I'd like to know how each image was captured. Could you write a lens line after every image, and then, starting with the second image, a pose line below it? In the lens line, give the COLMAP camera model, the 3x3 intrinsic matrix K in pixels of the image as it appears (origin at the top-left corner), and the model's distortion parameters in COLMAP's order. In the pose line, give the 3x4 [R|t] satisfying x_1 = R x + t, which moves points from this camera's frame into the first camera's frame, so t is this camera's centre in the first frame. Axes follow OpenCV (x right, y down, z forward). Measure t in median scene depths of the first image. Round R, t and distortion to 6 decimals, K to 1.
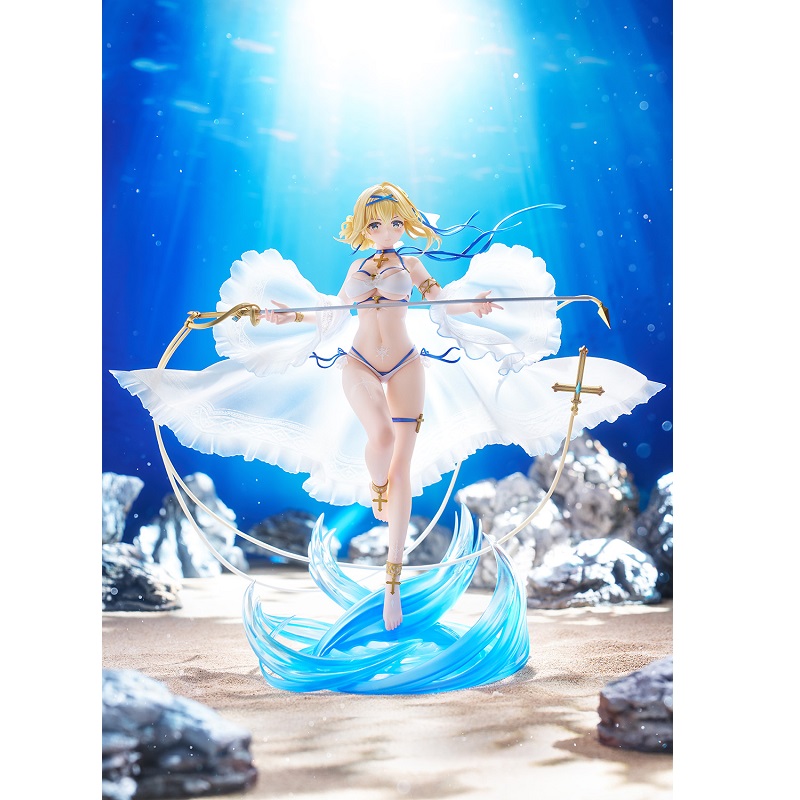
lens RADIAL K [[1324.5, 0, 400.0], [0, 1324.5, 400.0], [0, 0, 1]] dist [0.011651, 0.088031]
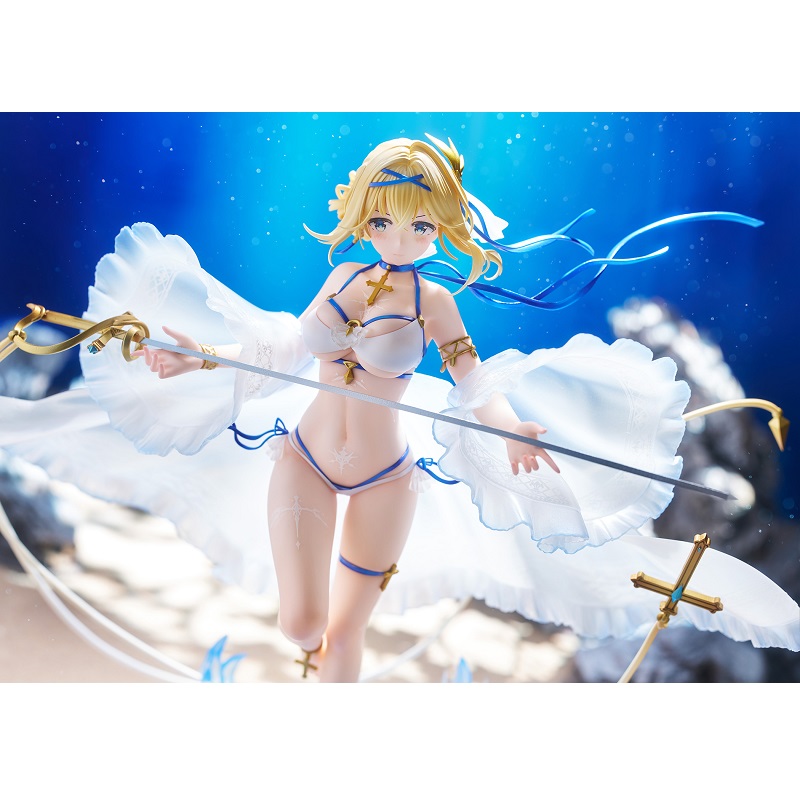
lens RADIAL K [[1426.3, 0, 399.6], [0, 1426.3, 419.5], [0, 0, 1]] dist [-0.042341, -0.058399]
pose [[0.965966, 0.238286, -0.100642, 0.064970], [-0.199201, 0.933479, 0.298220, -0.230294], [0.165009, -0.268023, 0.949176, 0.435826]]
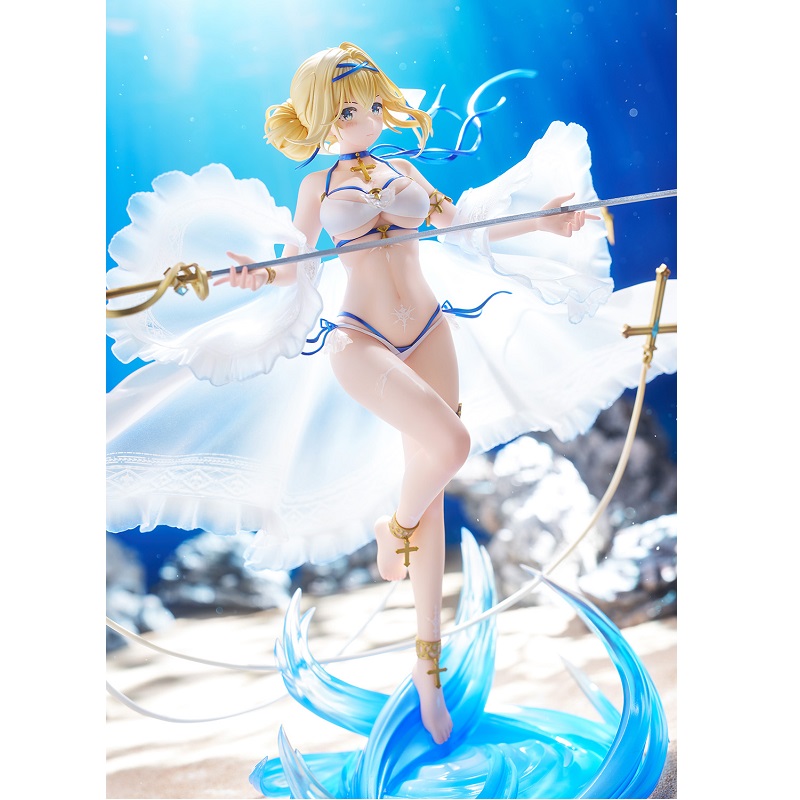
lens RADIAL K [[1426.3, 0, 399.6], [0, 1426.3, 419.5], [0, 0, 1]] dist [-0.042341, -0.058399]
pose [[0.886660, -0.169475, 0.430247, -0.305238], [0.155545, 0.985510, 0.067645, -0.032568], [-0.435477, 0.006944, 0.900173, 0.396276]]
